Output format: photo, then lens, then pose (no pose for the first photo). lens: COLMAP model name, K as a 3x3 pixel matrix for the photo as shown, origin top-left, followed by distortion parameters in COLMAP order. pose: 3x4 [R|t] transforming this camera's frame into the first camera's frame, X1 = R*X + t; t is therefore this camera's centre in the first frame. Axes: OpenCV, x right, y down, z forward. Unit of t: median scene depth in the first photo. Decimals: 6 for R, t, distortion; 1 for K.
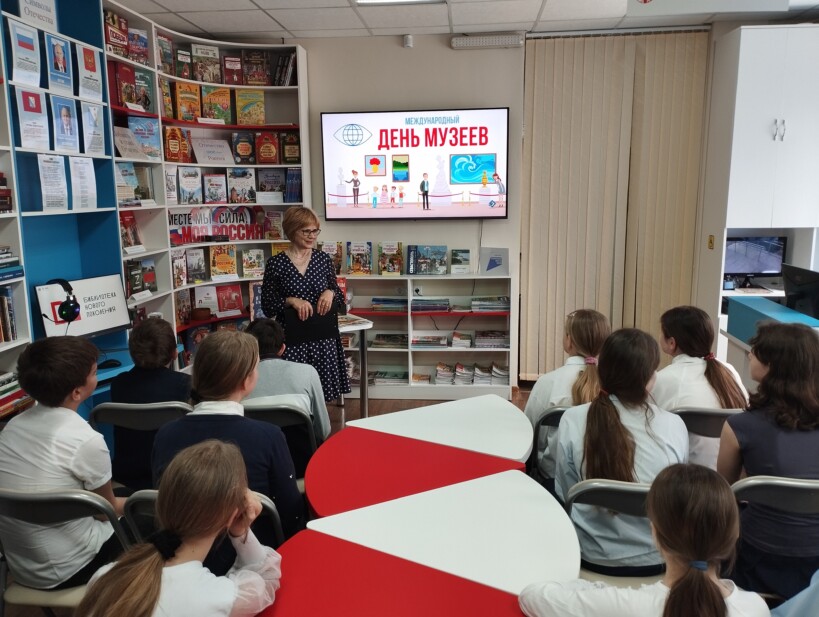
lens RADIAL K [[672.2, 0, 409.5], [0, 672.2, 308.5], [0, 0, 1]] dist [0.094899, -0.121700]
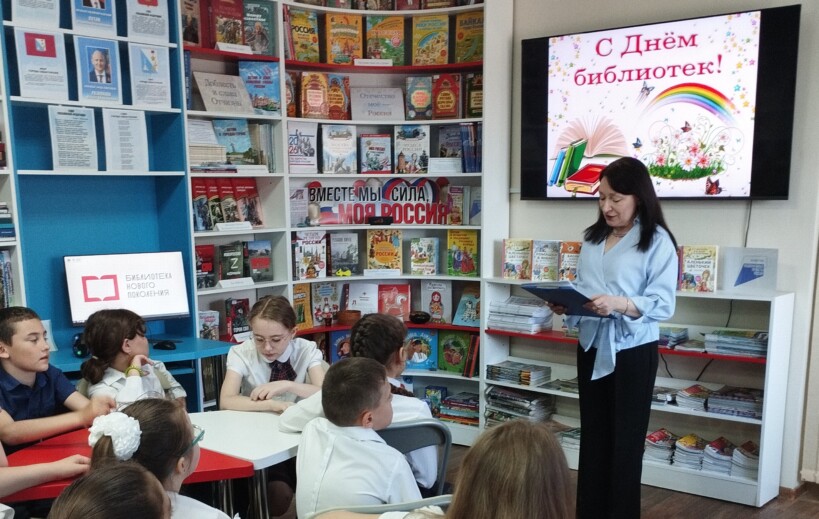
lens RADIAL K [[944.2, 0, 420.9], [0, 944.2, 388.3], [0, 0, 1]] dist [0.088063, -0.078270]
pose [[0.828001, 0.125708, -0.546454, 0.379455], [-0.100573, 0.992036, 0.075820, -0.001902], [0.551634, -0.007820, 0.834050, 0.143763]]
